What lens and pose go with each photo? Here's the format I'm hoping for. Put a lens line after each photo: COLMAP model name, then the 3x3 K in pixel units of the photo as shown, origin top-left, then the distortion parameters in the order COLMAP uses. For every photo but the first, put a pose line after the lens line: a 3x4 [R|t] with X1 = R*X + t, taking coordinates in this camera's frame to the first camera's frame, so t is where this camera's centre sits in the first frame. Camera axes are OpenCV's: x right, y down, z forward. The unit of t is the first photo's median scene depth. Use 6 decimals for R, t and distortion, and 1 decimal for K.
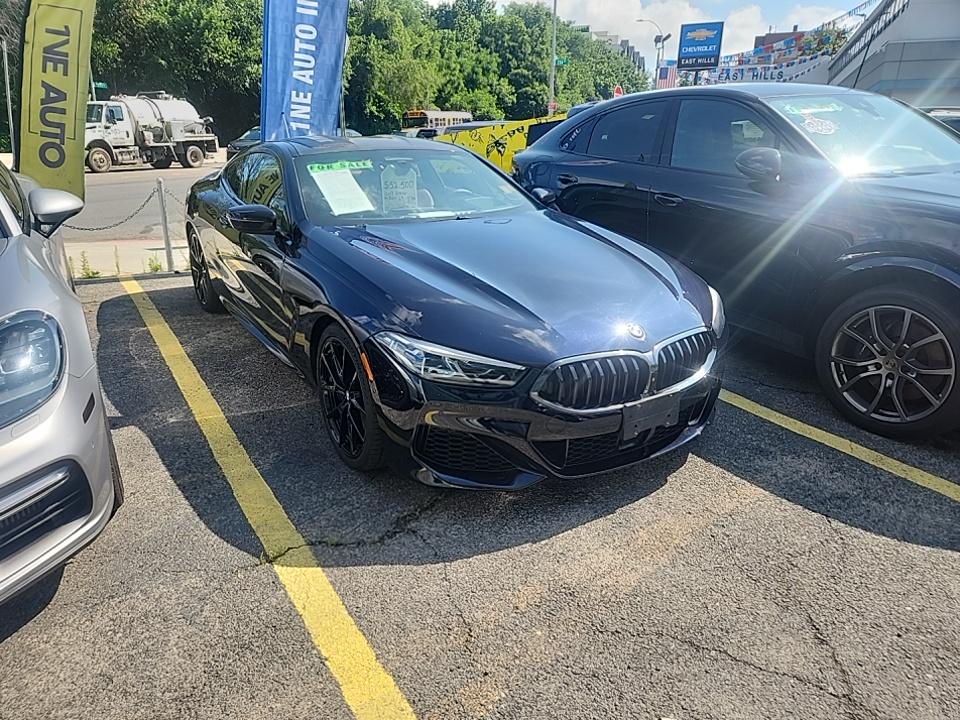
lens RADIAL K [[649.1, 0, 456.6], [0, 649.1, 374.0], [0, 0, 1]] dist [0.062134, -0.048246]
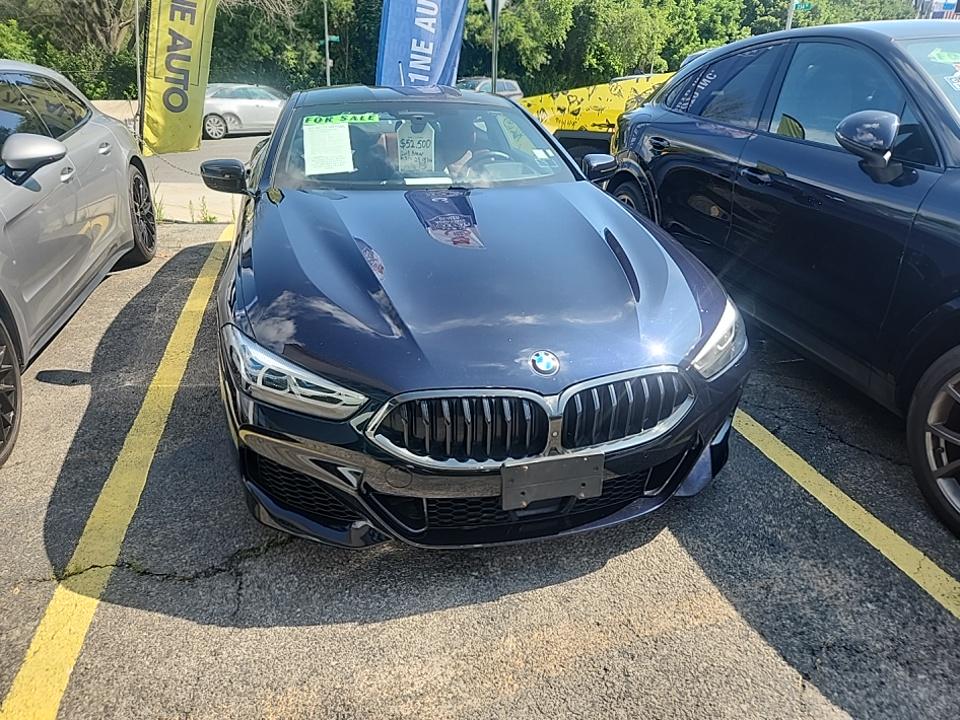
lens RADIAL K [[649.1, 0, 478.5], [0, 649.1, 355.9], [0, 0, 1]] dist [0.062134, -0.048246]
pose [[0.955786, 0.125786, -0.265802, 0.218696], [-0.115998, 0.991873, 0.052273, -0.057157], [0.270217, -0.019129, 0.962609, 0.159357]]
